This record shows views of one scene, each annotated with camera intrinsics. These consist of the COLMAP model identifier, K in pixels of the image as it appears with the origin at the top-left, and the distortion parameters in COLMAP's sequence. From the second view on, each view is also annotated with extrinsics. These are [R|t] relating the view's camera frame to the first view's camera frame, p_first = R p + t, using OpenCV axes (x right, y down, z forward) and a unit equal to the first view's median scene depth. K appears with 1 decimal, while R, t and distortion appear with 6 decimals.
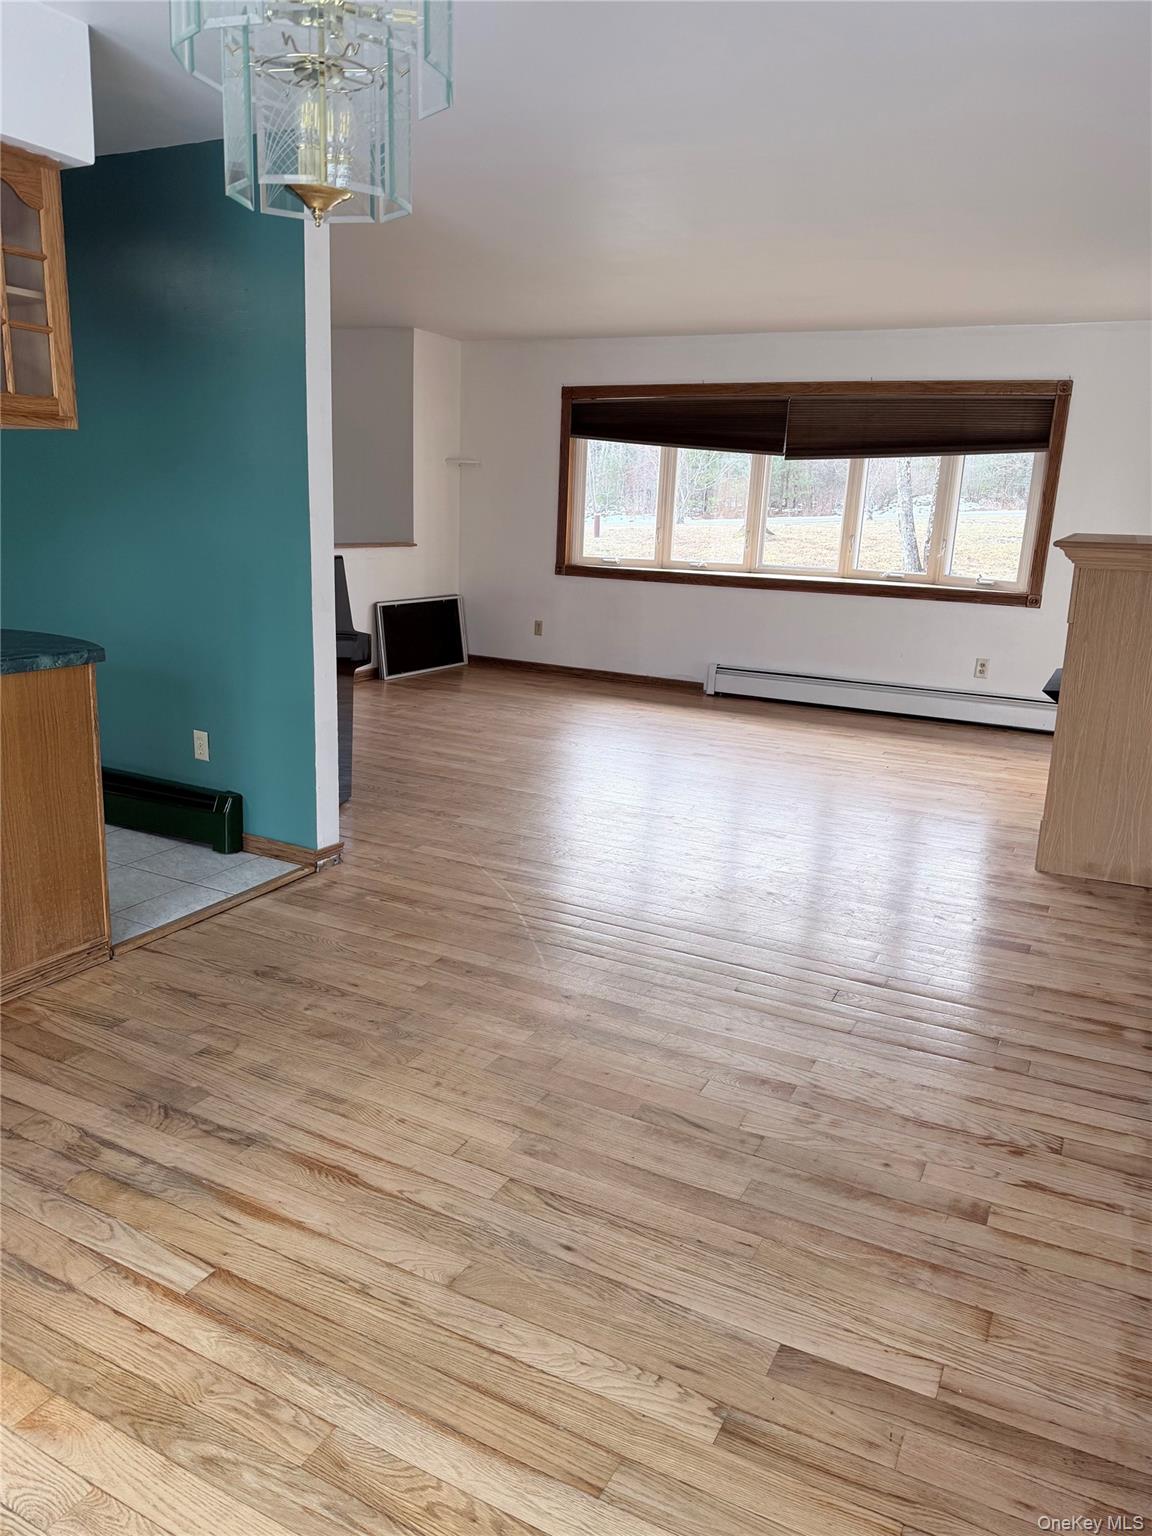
lens RADIAL K [[1085.9, 0, 575.7], [0, 1085.9, 751.3], [0, 0, 1]] dist [0.053822, -0.063541]
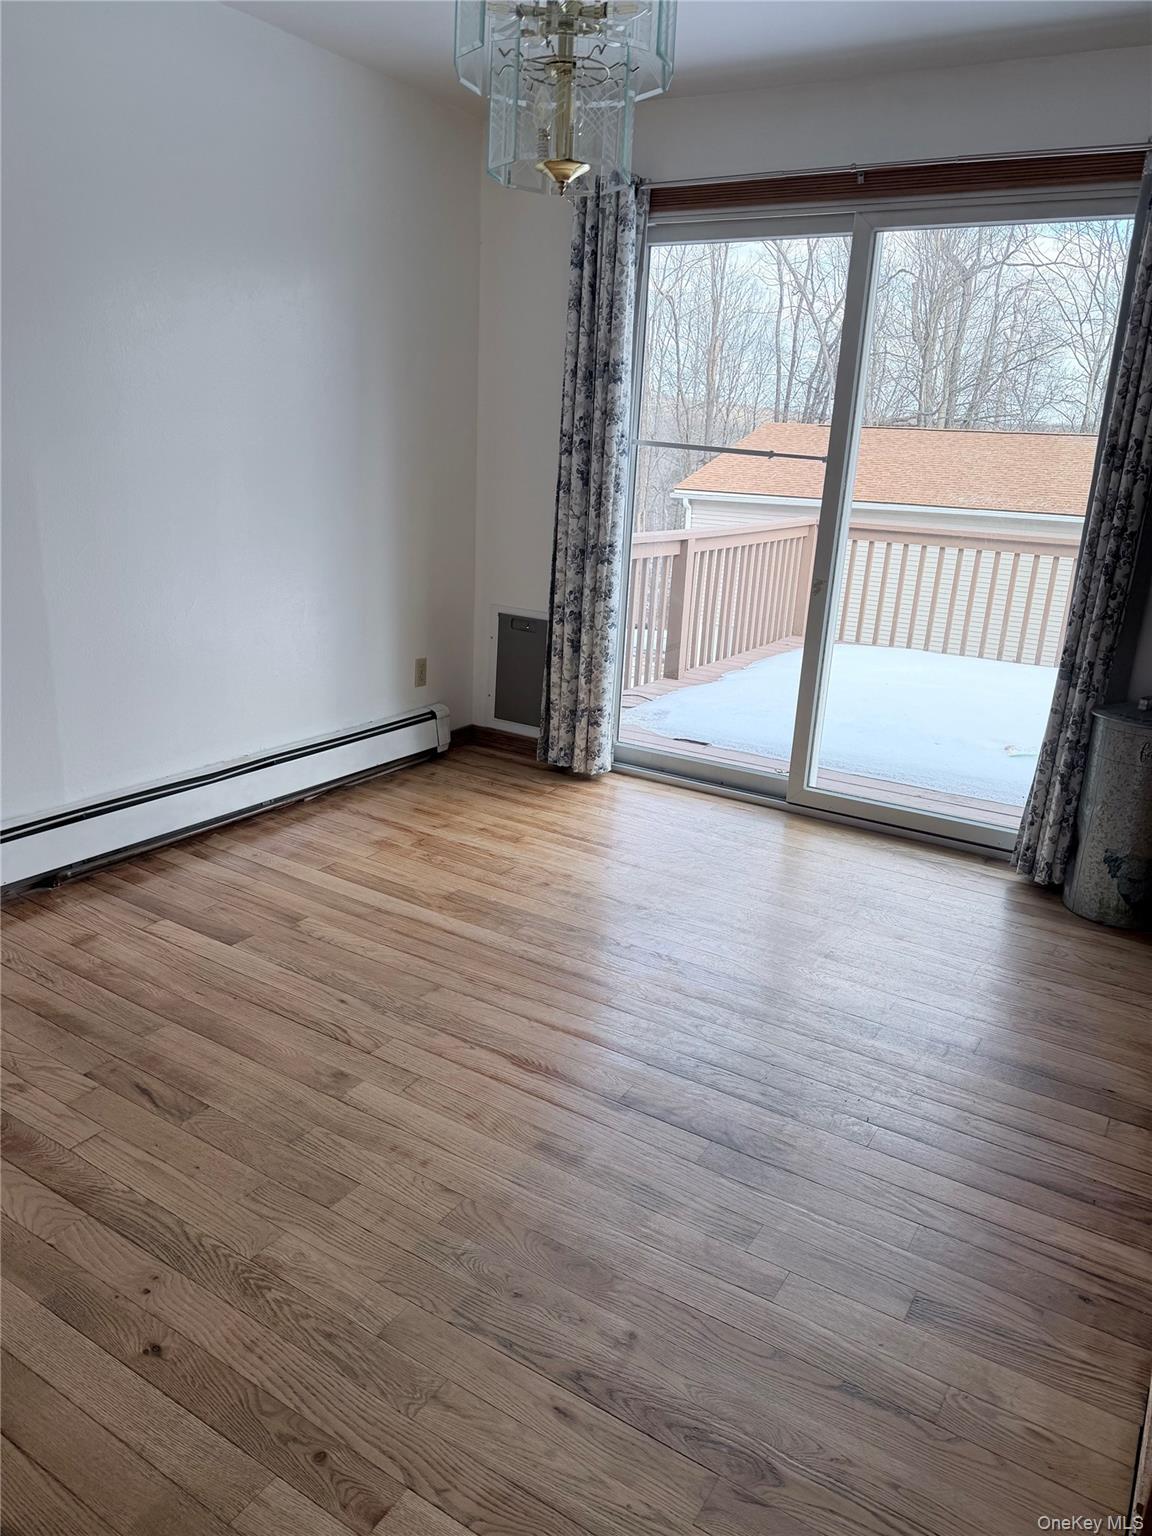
lens RADIAL K [[1085.9, 0, 575.7], [0, 1085.9, 751.3], [0, 0, 1]] dist [0.053822, -0.063541]
pose [[-0.993518, -0.106078, 0.040862, -0.259325], [-0.072966, 0.870728, 0.486322, -0.382527], [-0.087168, 0.480188, -0.872824, 1.693580]]
